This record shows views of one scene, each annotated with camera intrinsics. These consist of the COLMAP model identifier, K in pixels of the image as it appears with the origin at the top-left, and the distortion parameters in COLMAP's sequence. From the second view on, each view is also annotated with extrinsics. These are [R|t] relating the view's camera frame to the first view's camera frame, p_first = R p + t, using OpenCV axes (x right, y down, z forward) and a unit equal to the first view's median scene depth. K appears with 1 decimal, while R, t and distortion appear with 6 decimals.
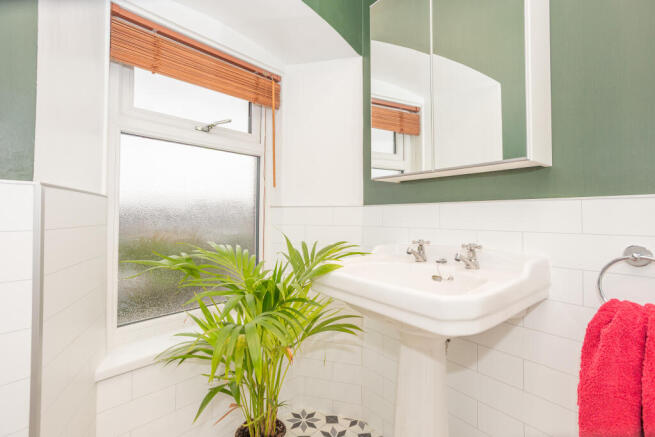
lens RADIAL K [[316.4, 0, 339.5], [0, 316.4, 208.8], [0, 0, 1]] dist [-0.017371, 0.011233]
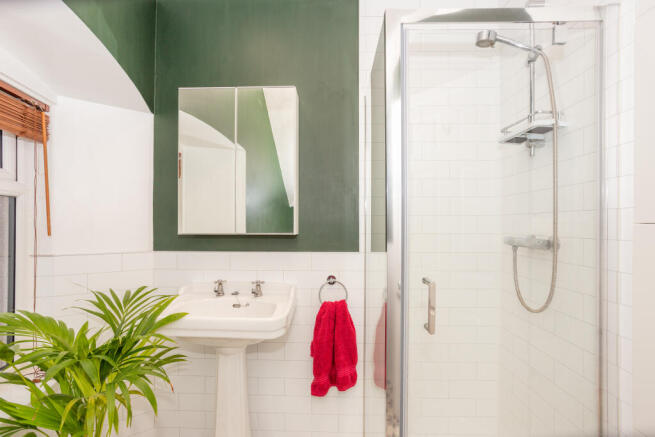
lens RADIAL K [[316.4, 0, 325.5], [0, 316.4, 221.9], [0, 0, 1]] dist [-0.017371, 0.011233]
pose [[0.609823, 0.014576, 0.792404, -0.650922], [-0.033216, 0.999422, 0.007178, -0.210712], [-0.791841, -0.030698, 0.609955, -0.241657]]
